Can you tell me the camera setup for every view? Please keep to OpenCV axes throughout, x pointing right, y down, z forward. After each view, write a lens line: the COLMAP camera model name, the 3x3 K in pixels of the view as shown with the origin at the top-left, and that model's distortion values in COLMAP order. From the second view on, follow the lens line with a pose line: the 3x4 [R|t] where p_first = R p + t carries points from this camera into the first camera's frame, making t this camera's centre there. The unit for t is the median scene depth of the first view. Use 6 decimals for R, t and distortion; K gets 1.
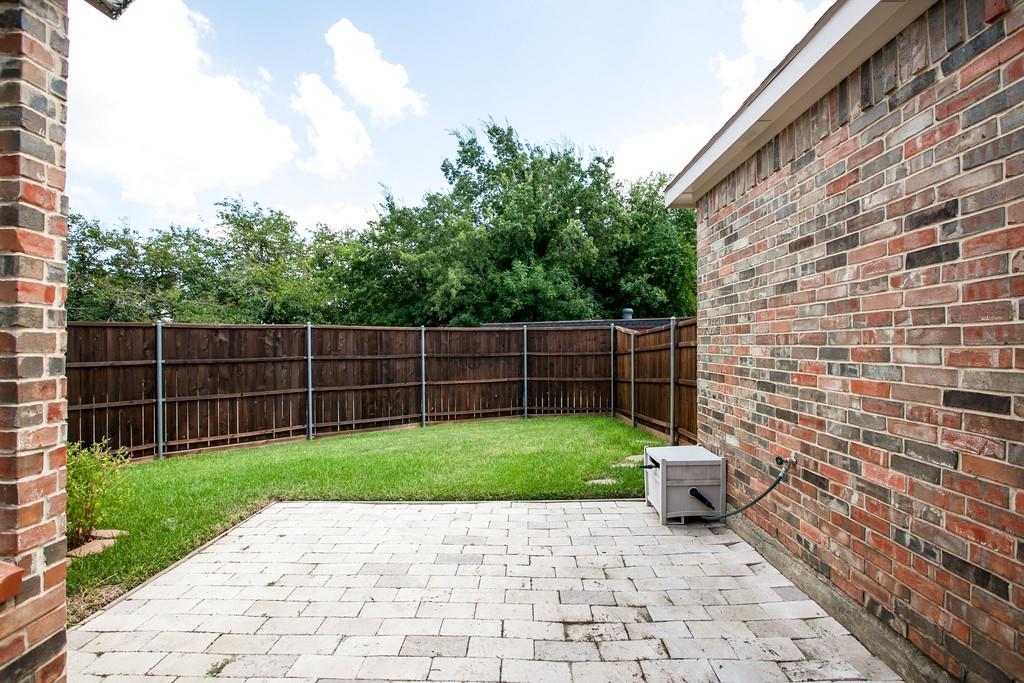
lens RADIAL K [[469.7, 0, 508.7], [0, 469.7, 343.1], [0, 0, 1]] dist [-0.056135, 0.018312]
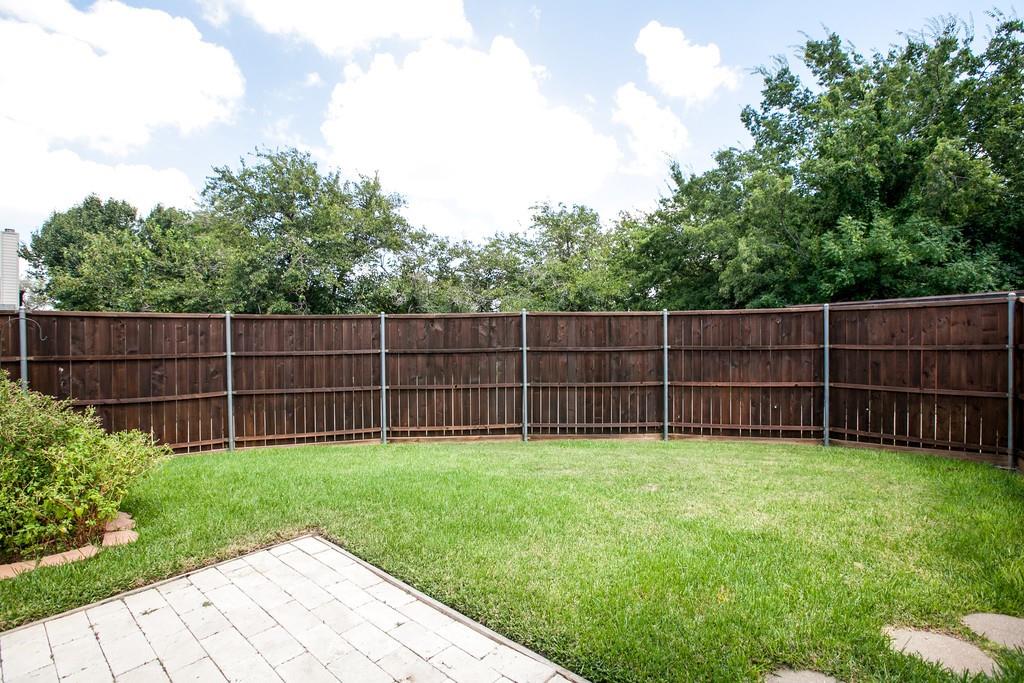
lens RADIAL K [[469.7, 0, 508.7], [0, 469.7, 343.1], [0, 0, 1]] dist [-0.056135, 0.018312]
pose [[0.780903, 0.006756, -0.624616, 0.102138], [0.006501, 0.999799, 0.018943, 0.002937], [0.624619, -0.018853, 0.780702, 0.255179]]
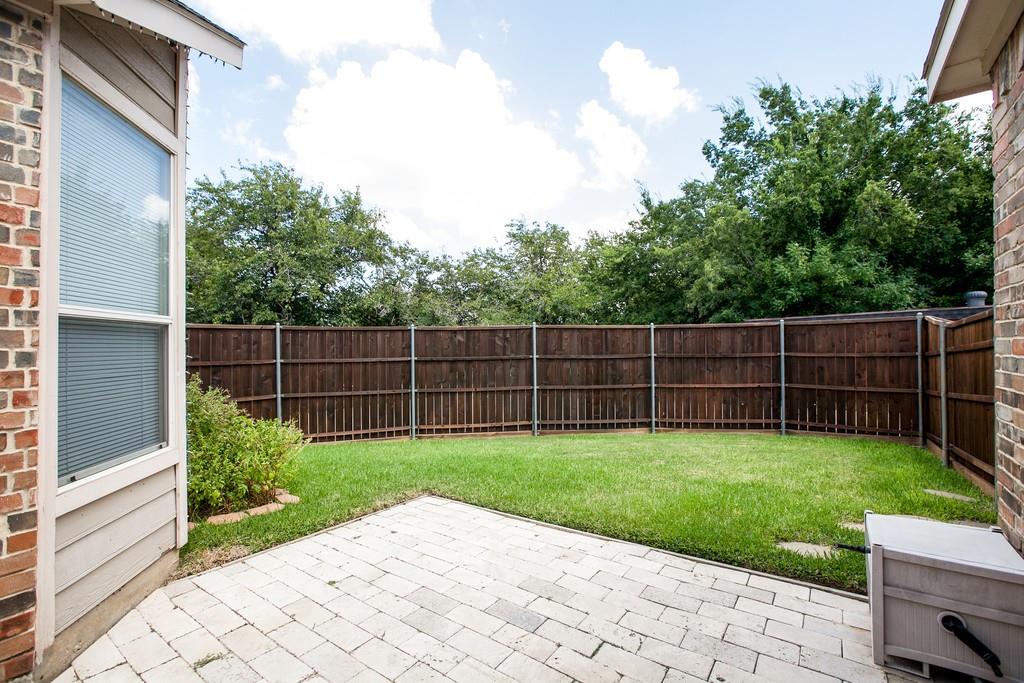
lens RADIAL K [[458.6, 0, 510.2], [0, 458.6, 346.3], [0, 0, 1]] dist [-0.059653, 0.026240]
pose [[0.828110, -0.001855, -0.560563, 0.093294], [0.005365, 0.999975, 0.004616, 0.002949], [0.560540, -0.006830, 0.828099, 0.110411]]
